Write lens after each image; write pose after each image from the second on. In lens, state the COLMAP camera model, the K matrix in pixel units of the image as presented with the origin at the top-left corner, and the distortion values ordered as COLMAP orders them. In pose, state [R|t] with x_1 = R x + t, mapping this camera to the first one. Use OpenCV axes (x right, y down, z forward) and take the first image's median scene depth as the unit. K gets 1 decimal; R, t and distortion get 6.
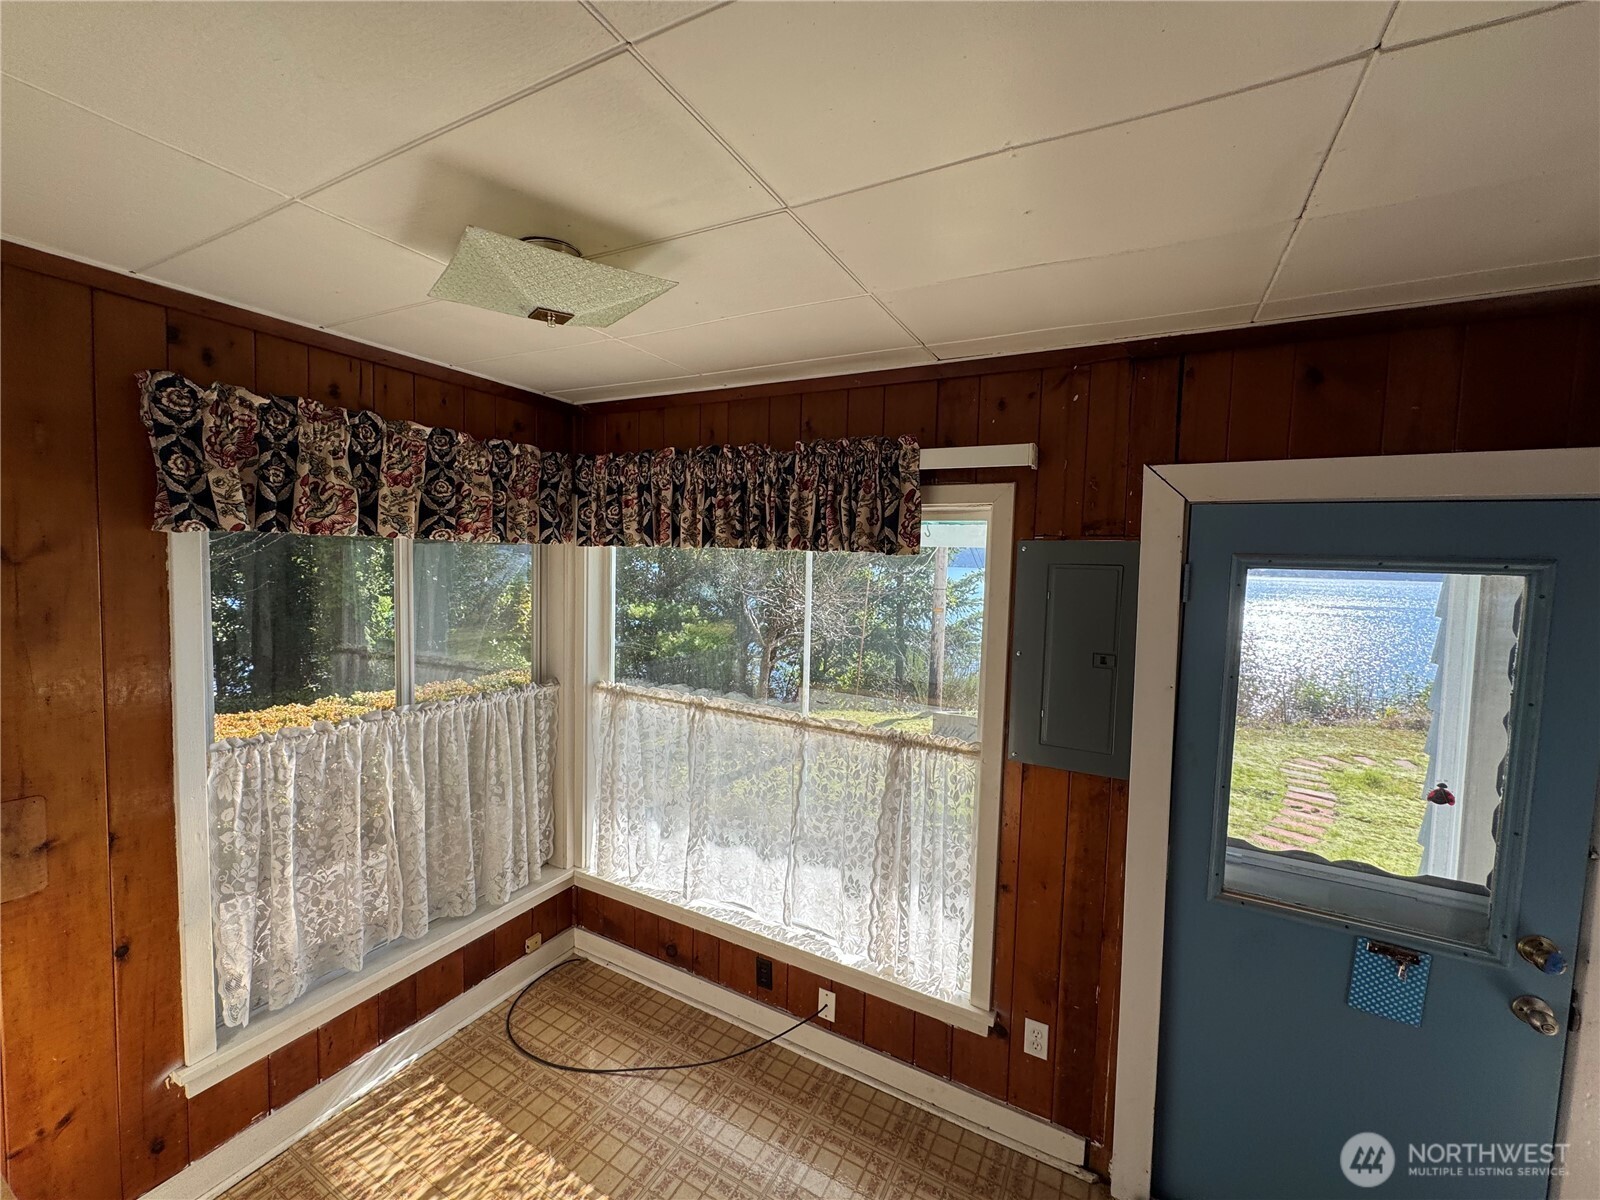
lens RADIAL K [[637.9, 0, 799.9], [0, 637.9, 599.7], [0, 0, 1]] dist [-0.004624, 0.000655]
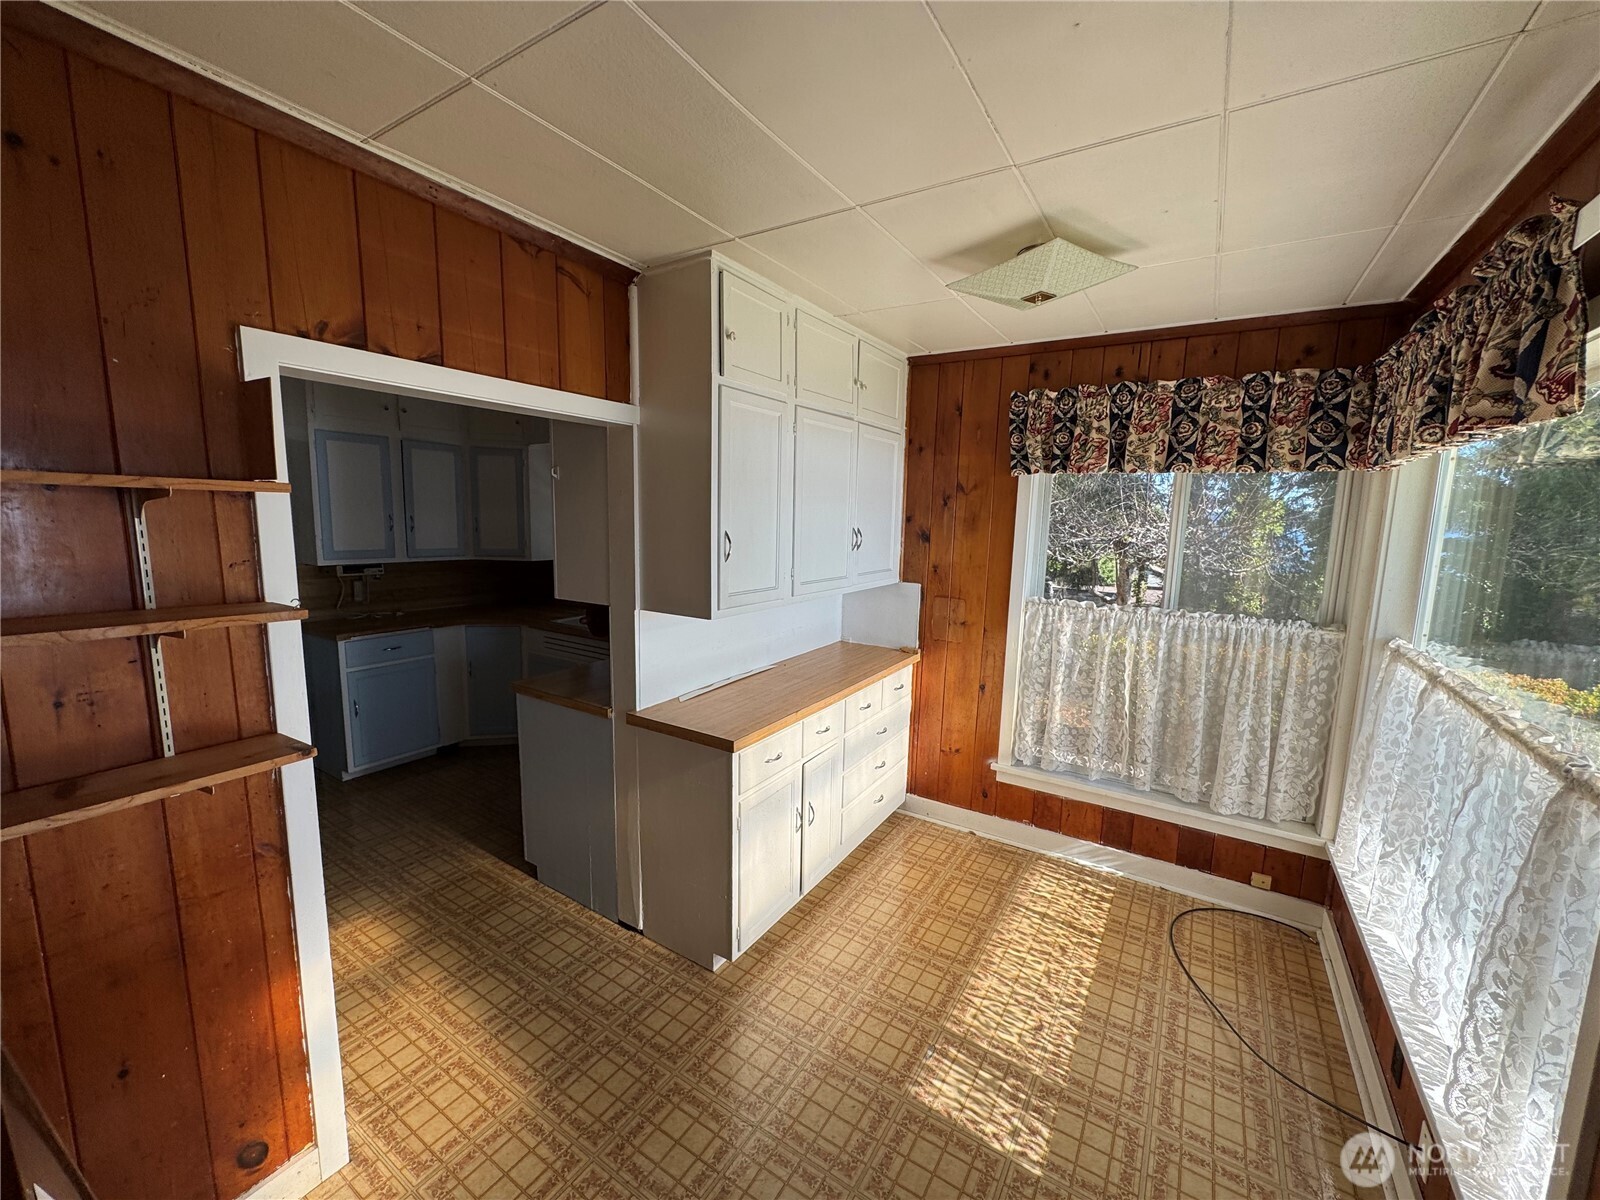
lens RADIAL K [[637.9, 0, 801.4], [0, 637.9, 600.3], [0, 0, 1]] dist [-0.004624, 0.000655]
pose [[-0.071421, 0.107321, -0.991656, 0.748287], [-0.088764, 0.989566, 0.113487, 0.075610], [0.993489, 0.096129, -0.061150, 0.403871]]
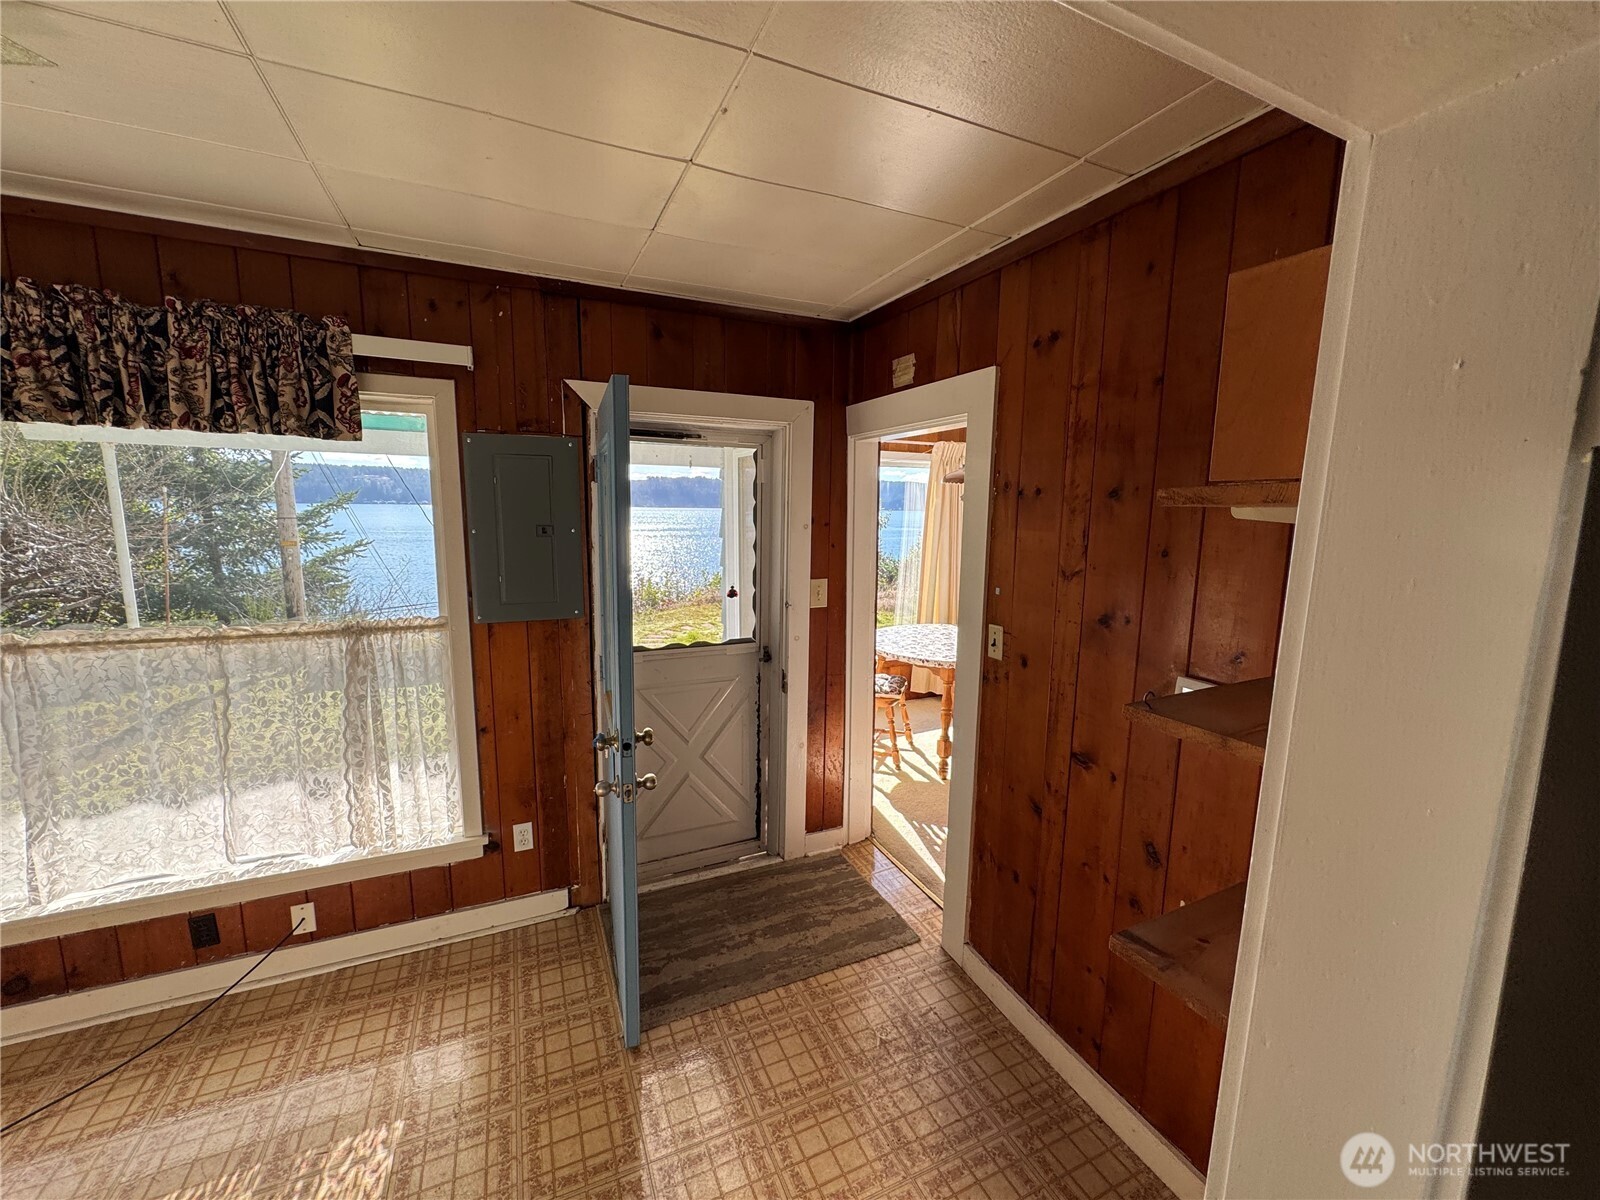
lens RADIAL K [[637.9, 0, 800.7], [0, 637.9, 600.5], [0, 0, 1]] dist [-0.004624, 0.000655]
pose [[0.602809, -0.134742, 0.786426, -0.219851], [0.052374, 0.990194, 0.129509, 0.084628], [-0.796165, -0.036881, 0.603955, -0.181475]]
